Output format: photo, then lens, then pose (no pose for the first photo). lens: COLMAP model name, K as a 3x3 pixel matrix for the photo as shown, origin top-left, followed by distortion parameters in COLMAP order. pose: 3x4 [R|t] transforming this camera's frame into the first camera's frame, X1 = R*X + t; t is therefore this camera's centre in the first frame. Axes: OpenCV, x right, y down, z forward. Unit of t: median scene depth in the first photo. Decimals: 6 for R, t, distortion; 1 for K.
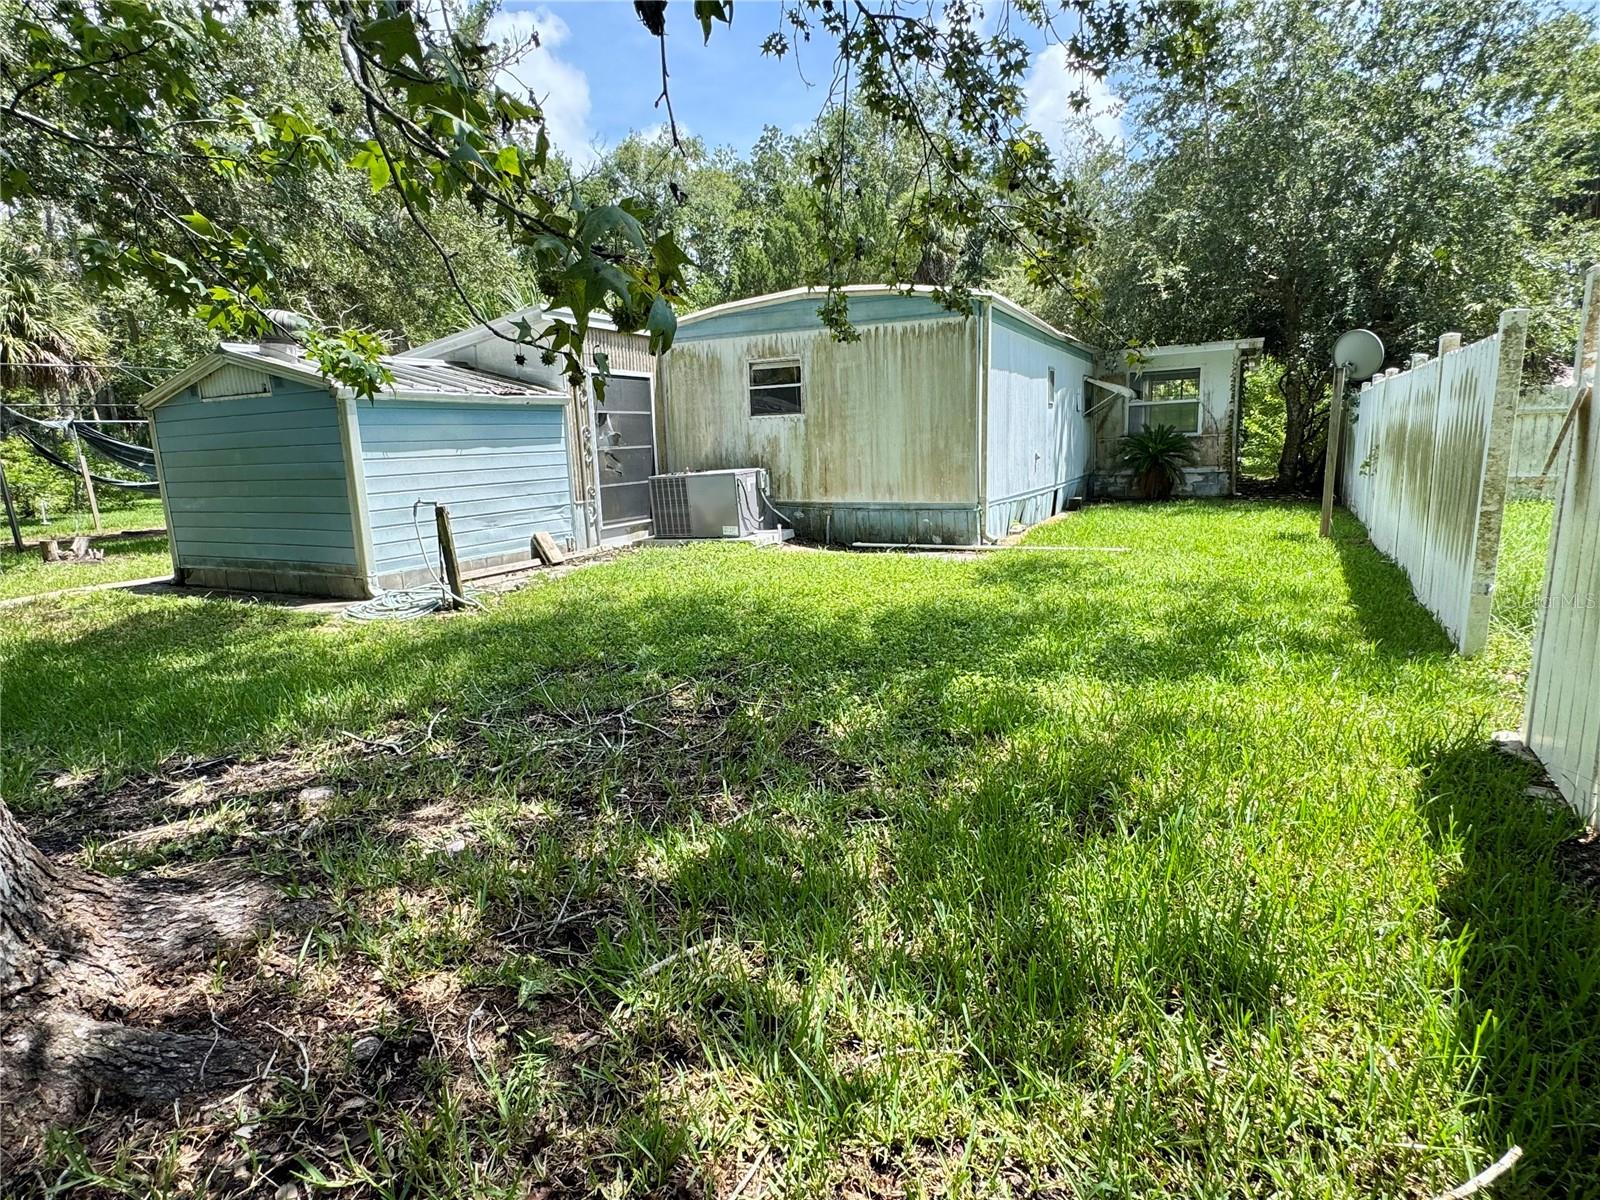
lens RADIAL K [[840.2, 0, 800.0], [0, 840.2, 600.0], [0, 0, 1]] dist [-0.004964, -0.000501]
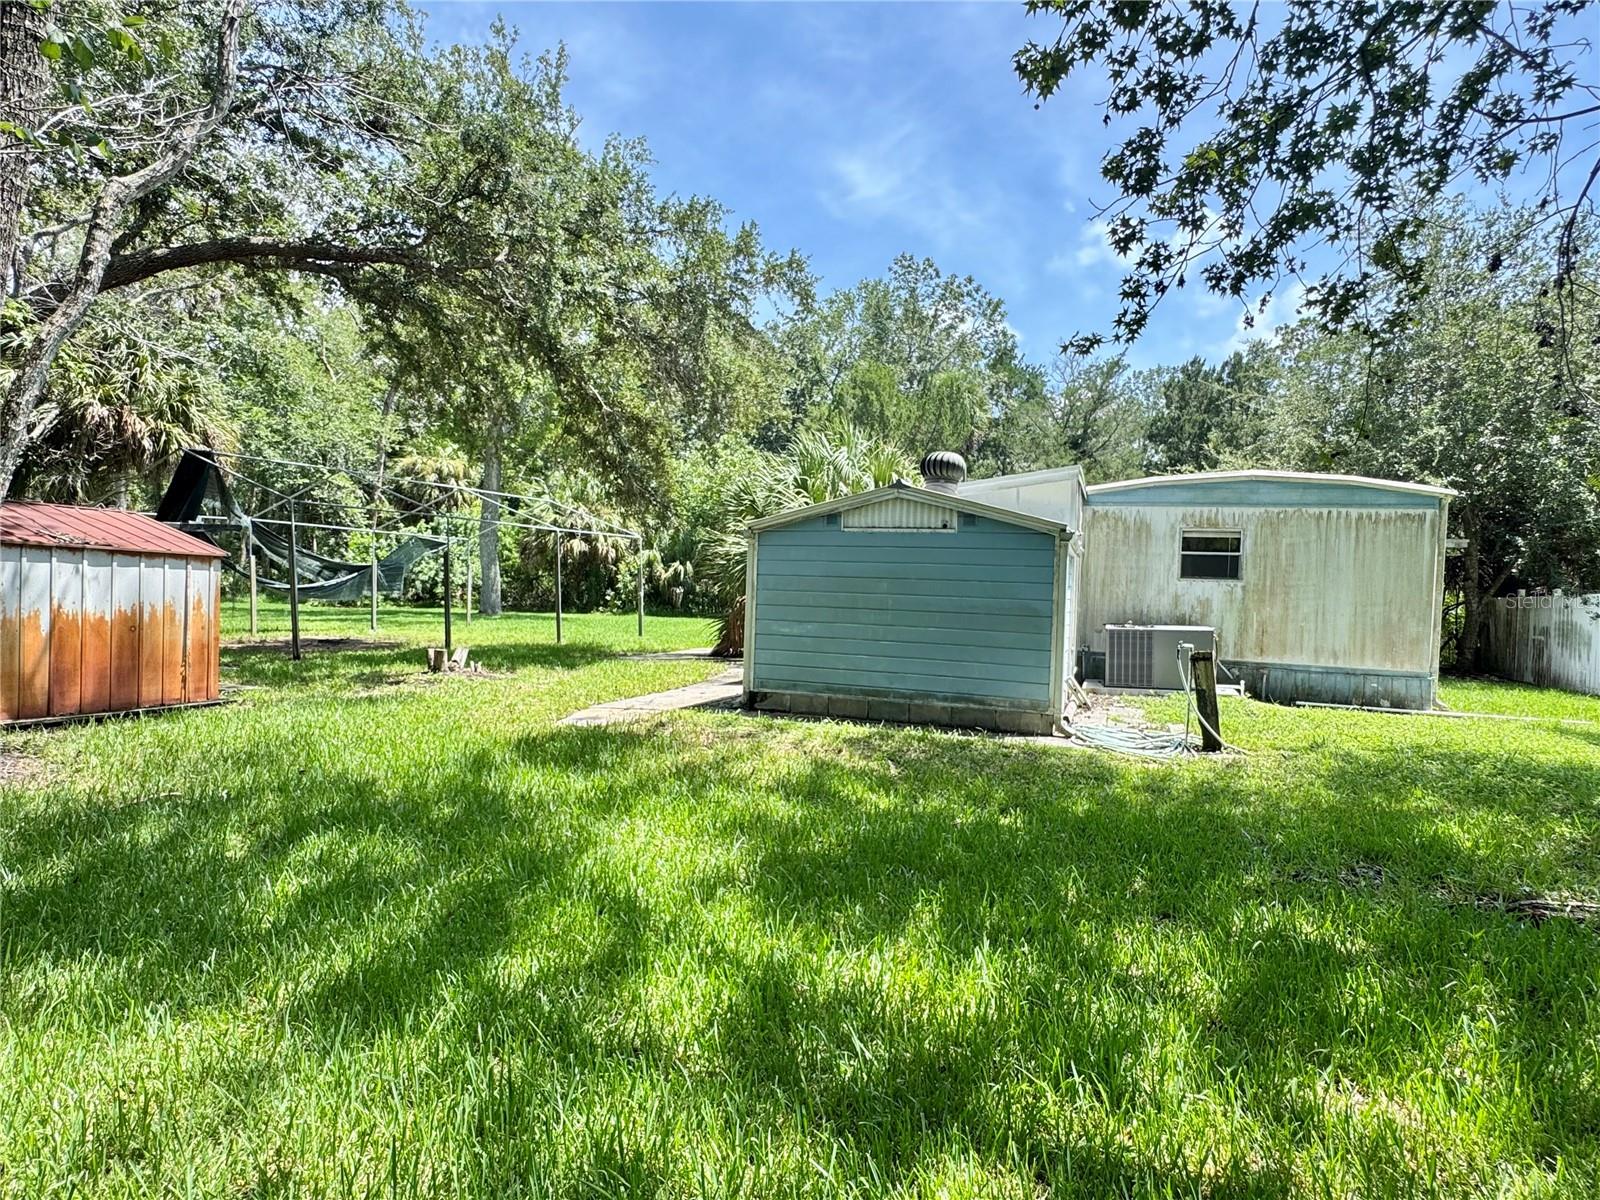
lens RADIAL K [[840.2, 0, 800.0], [0, 840.2, 600.0], [0, 0, 1]] dist [-0.004964, -0.000501]
pose [[0.989461, 0.071423, 0.125957, -0.691369], [-0.048591, 0.983222, -0.175821, 0.023042], [-0.136401, 0.167847, 0.976331, 0.016723]]
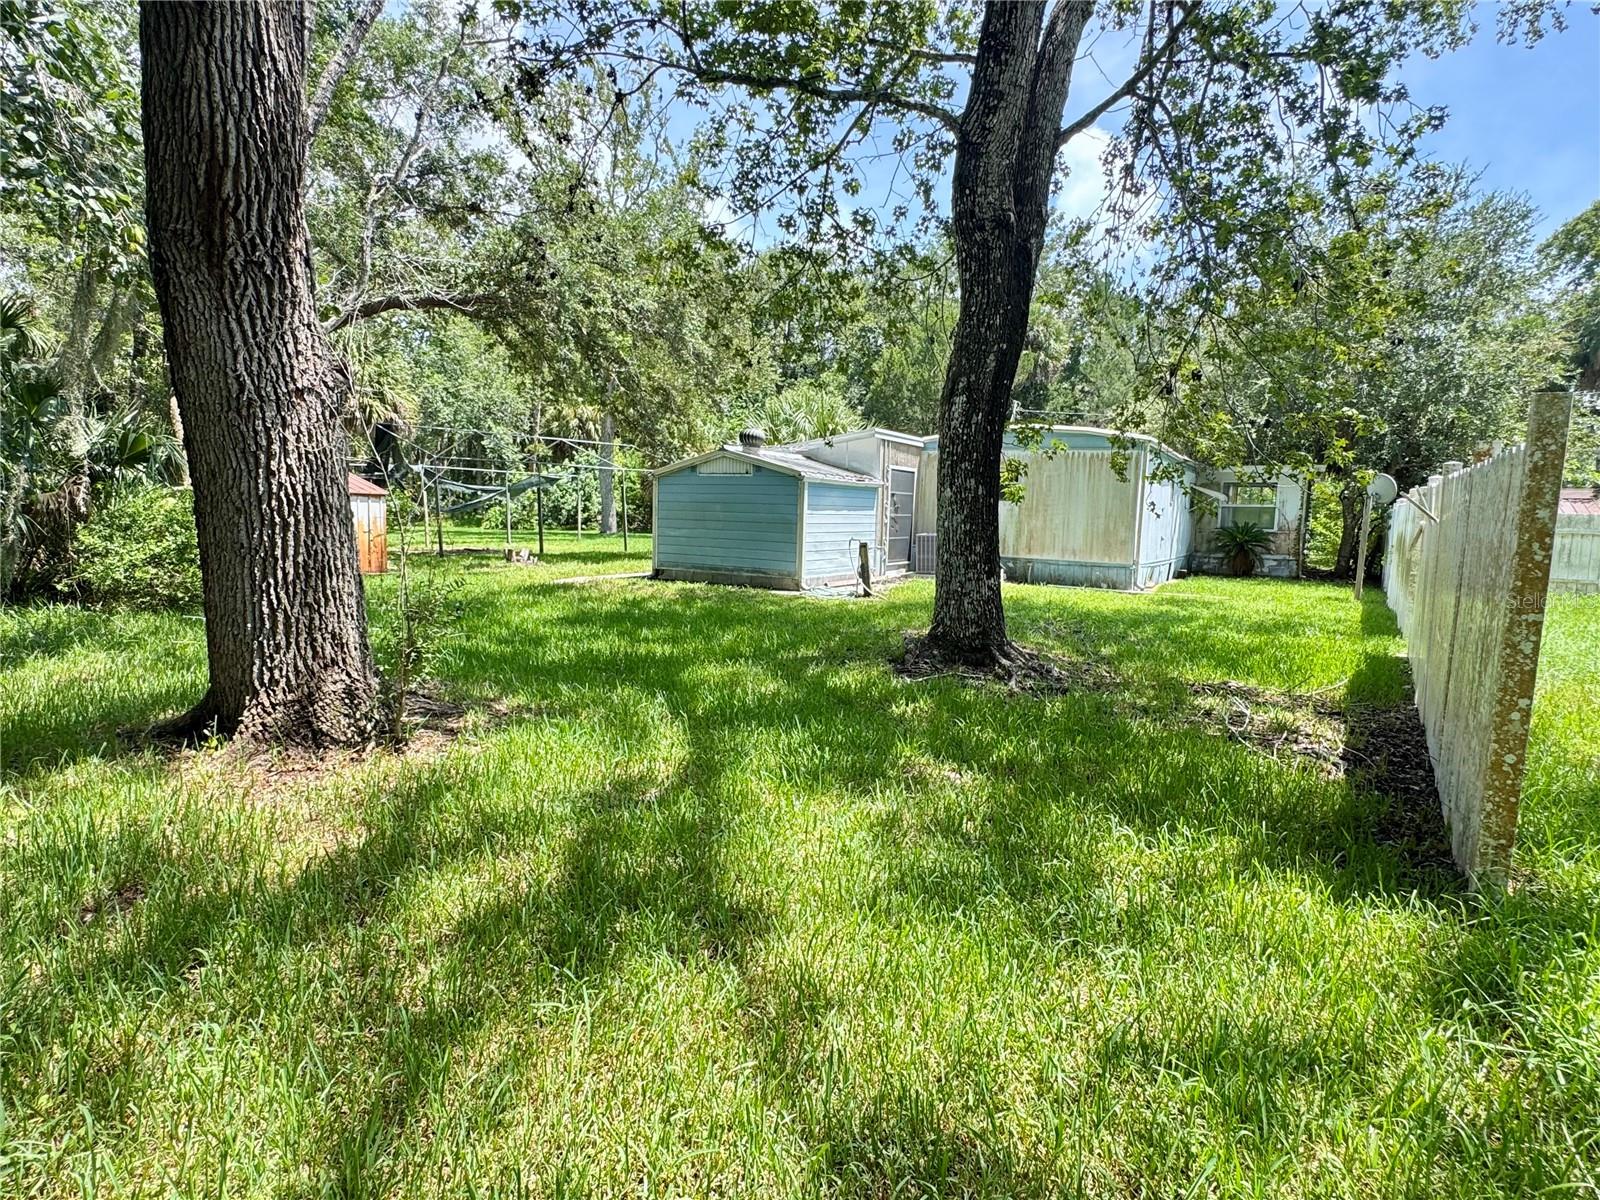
lens RADIAL K [[840.2, 0, 800.0], [0, 840.2, 600.0], [0, 0, 1]] dist [-0.004964, -0.000501]
pose [[0.995225, 0.071720, -0.066207, -0.282981], [-0.076717, 0.994129, -0.076302, 0.112902], [0.060346, 0.081017, 0.994884, -0.572859]]
